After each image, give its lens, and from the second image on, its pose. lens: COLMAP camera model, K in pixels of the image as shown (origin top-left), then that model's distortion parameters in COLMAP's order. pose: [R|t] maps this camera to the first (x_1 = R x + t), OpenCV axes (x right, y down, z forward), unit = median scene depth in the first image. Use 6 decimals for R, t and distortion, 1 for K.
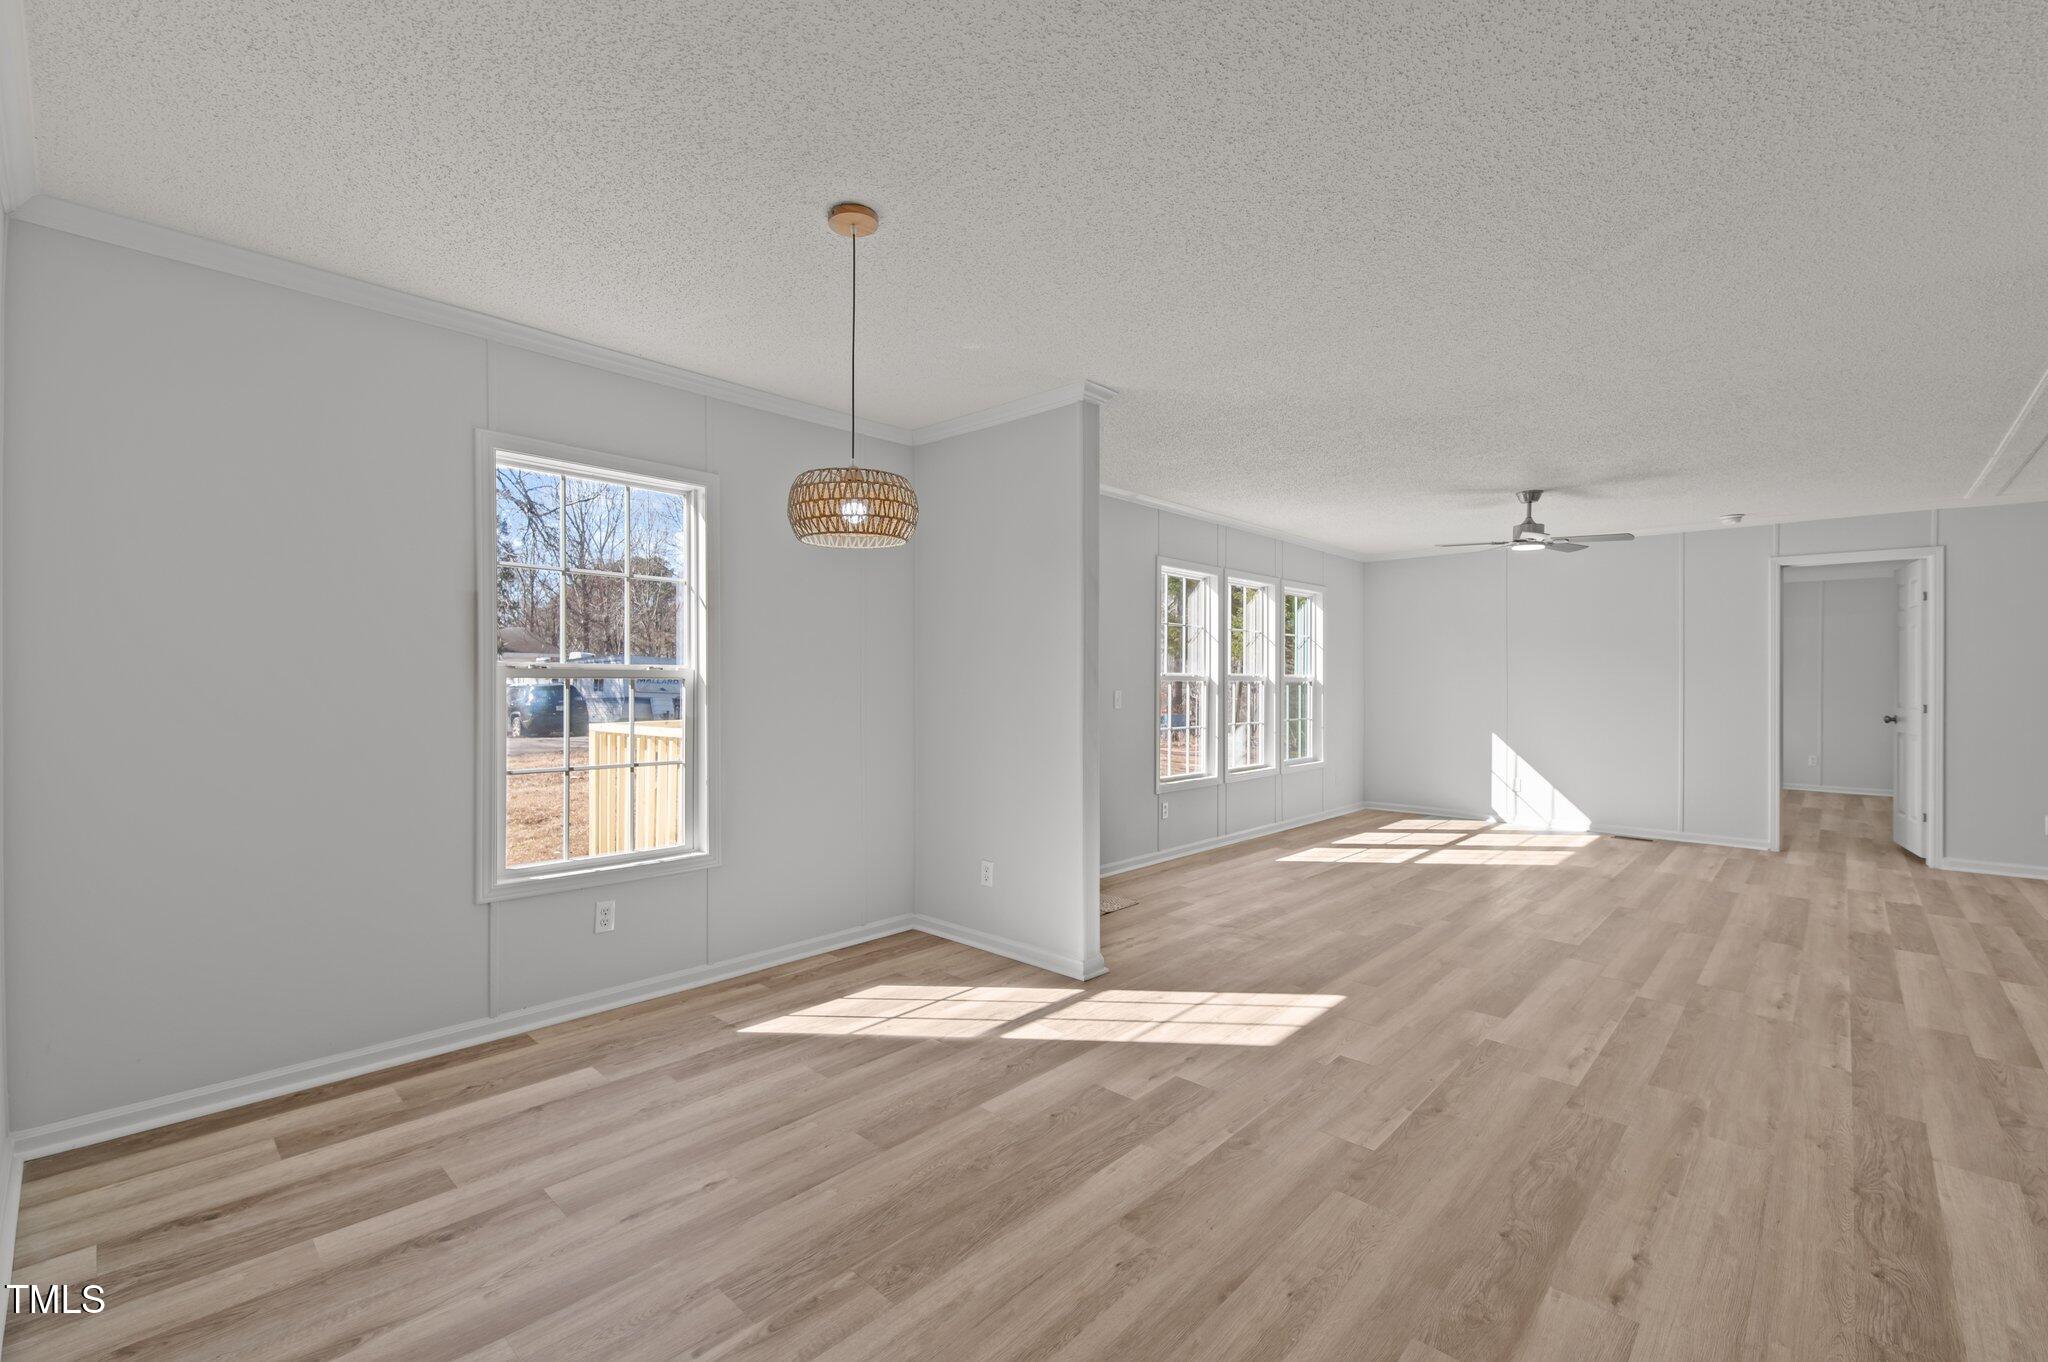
lens RADIAL K [[900.4, 0, 1015.8], [0, 900.4, 686.1], [0, 0, 1]] dist [0.001377, -0.005897]
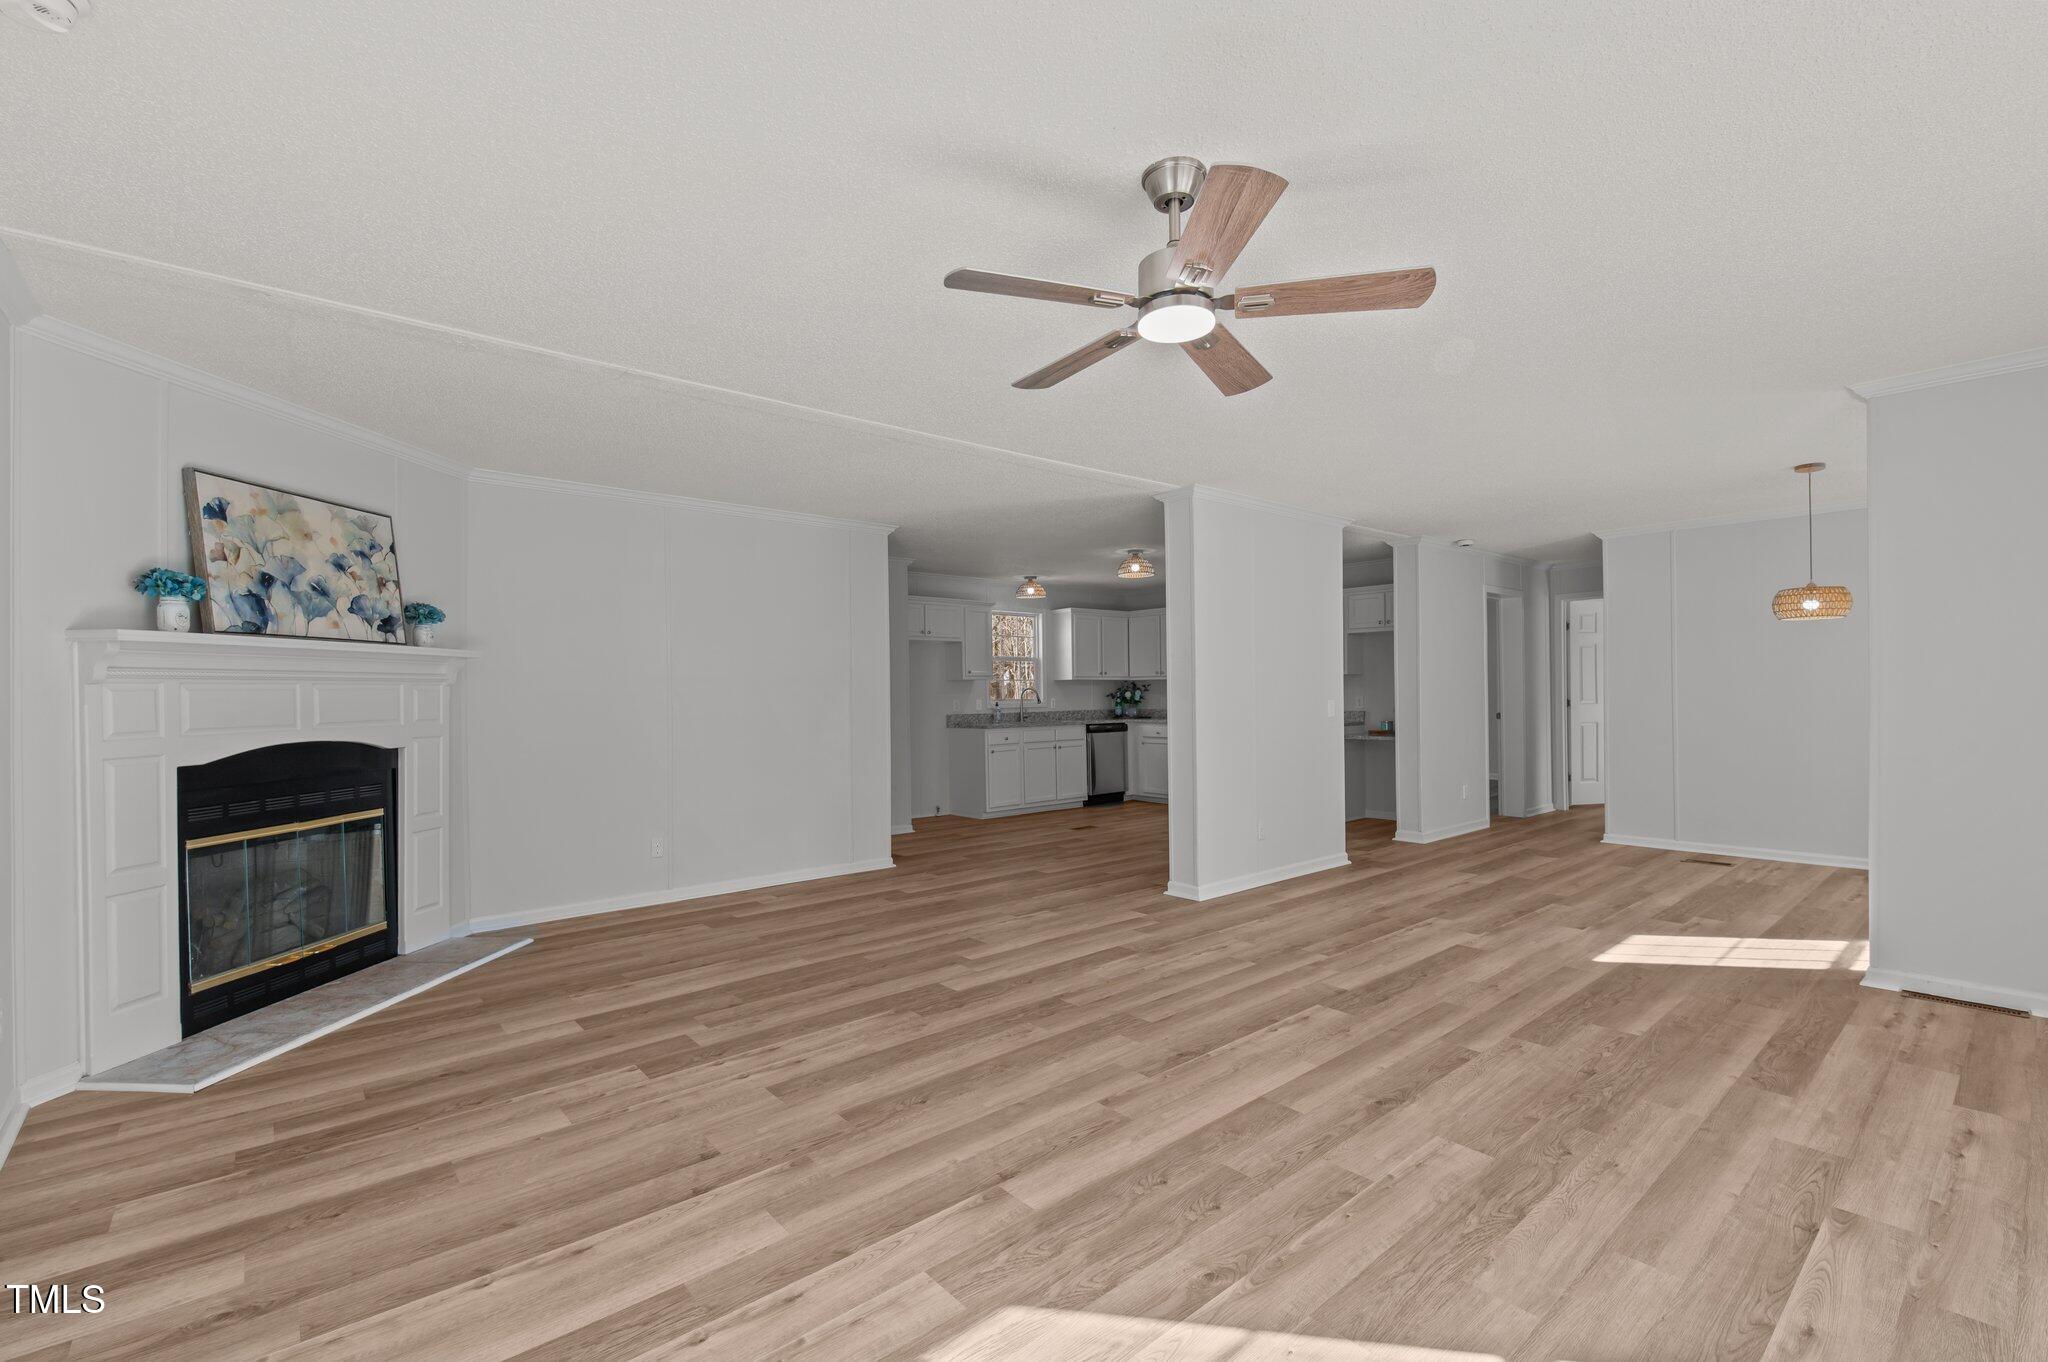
lens RADIAL K [[900.4, 0, 1016.8], [0, 900.4, 677.7], [0, 0, 1]] dist [0.001377, -0.005897]
pose [[-0.993240, 0.008329, 0.115779, 1.056516], [0.007454, 0.999940, -0.007990, -0.015249], [-0.115839, -0.007073, -0.993243, 2.451350]]
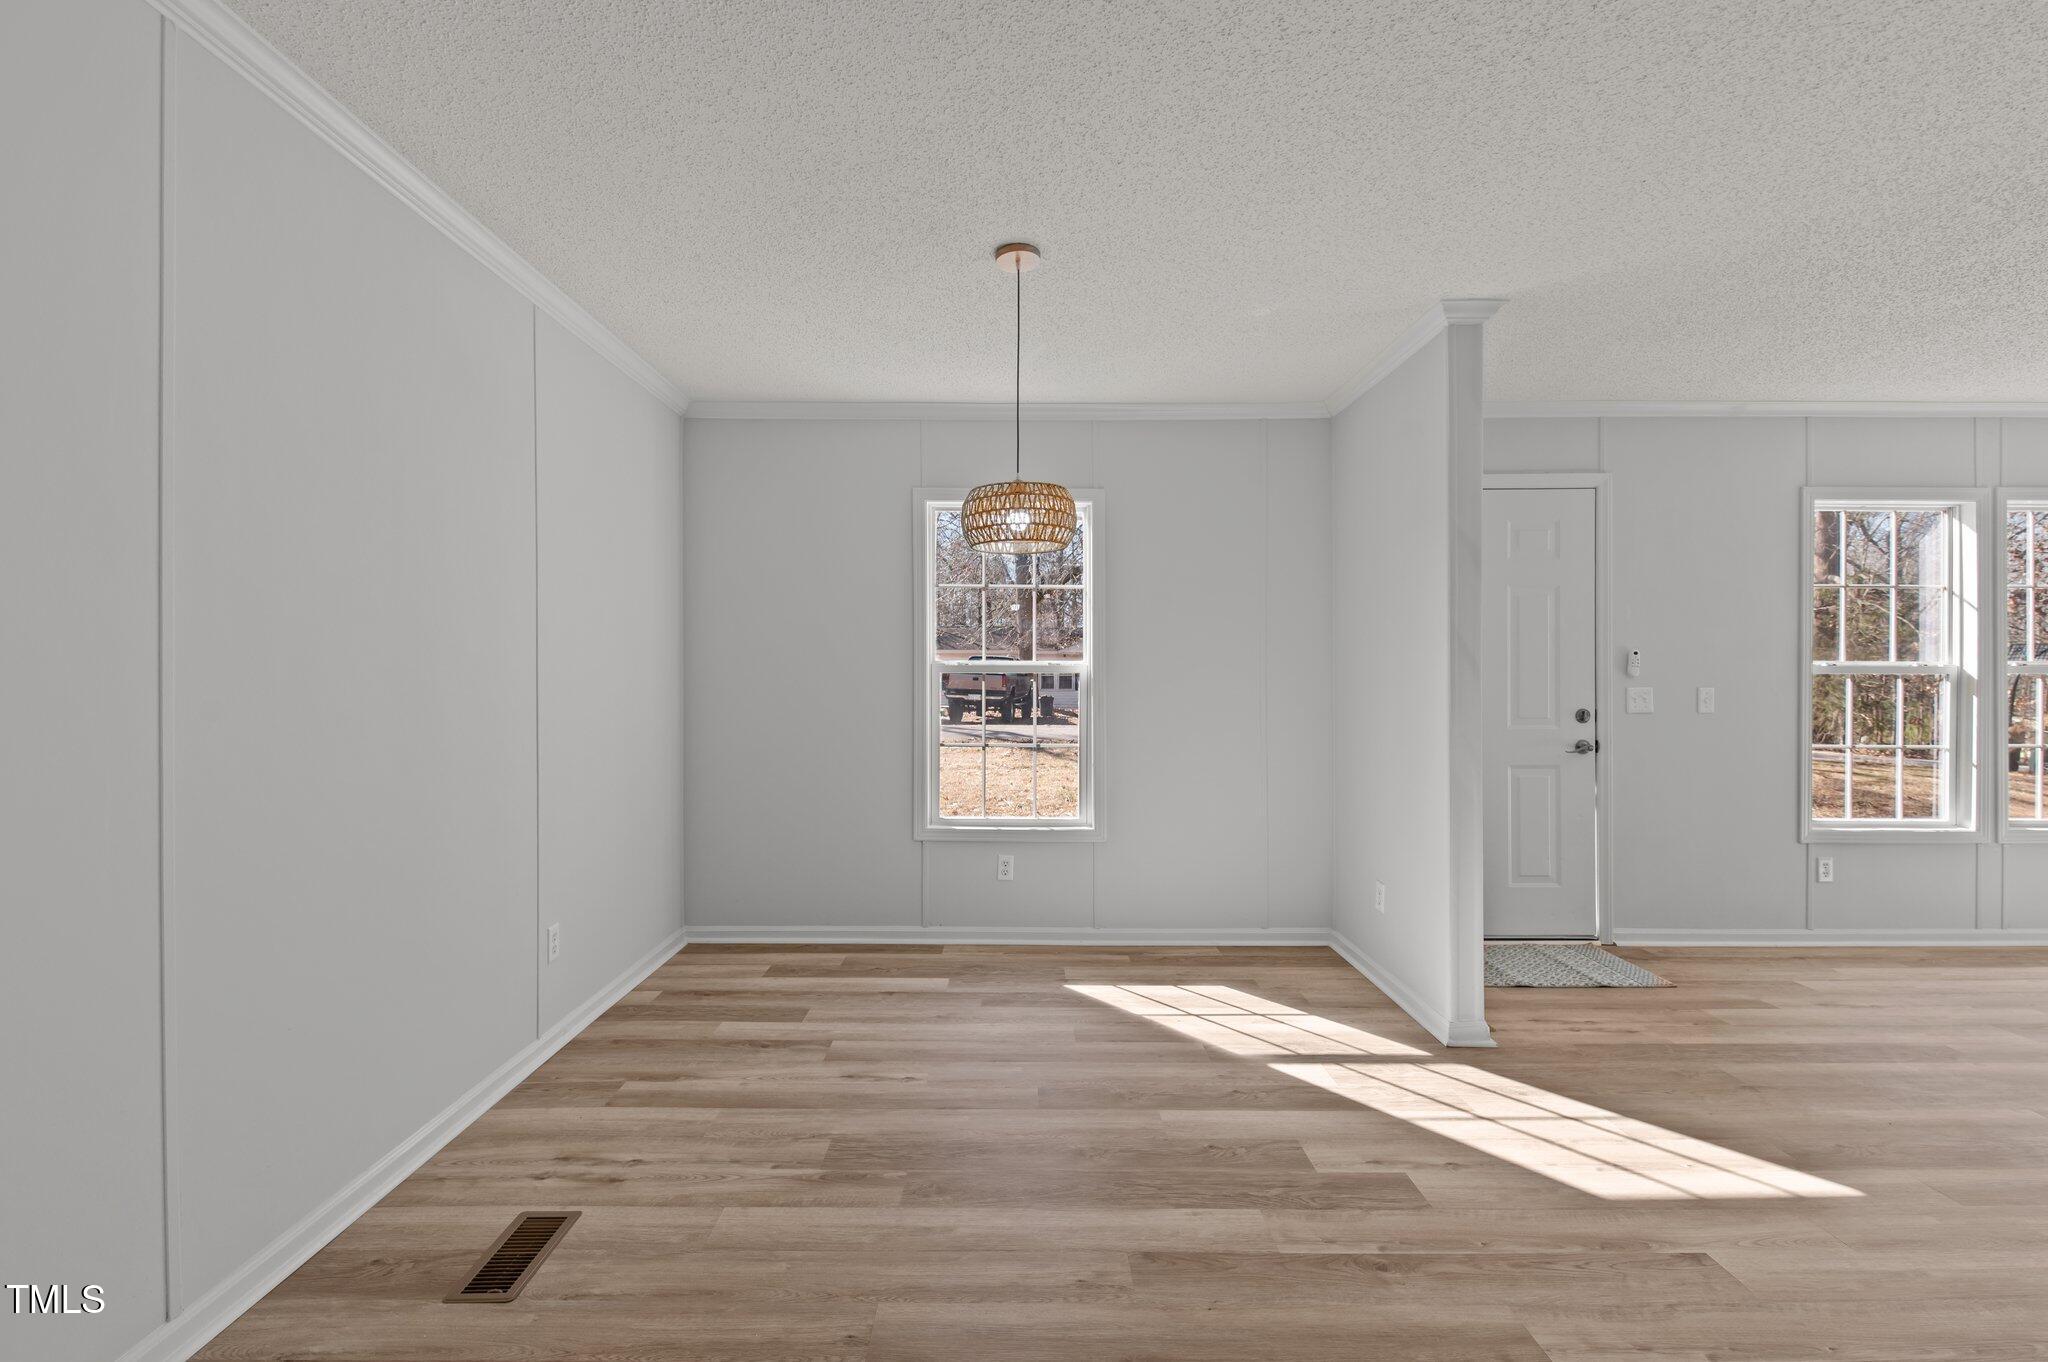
lens RADIAL K [[900.4, 0, 964.1], [0, 900.4, 681.9], [0, 0, 1]] dist [0.001377, -0.005897]
pose [[0.661614, 0.006117, -0.749820, 0.451723], [-0.003677, 0.999981, 0.004914, -0.001255], [0.749836, -0.000494, 0.661624, 0.162843]]
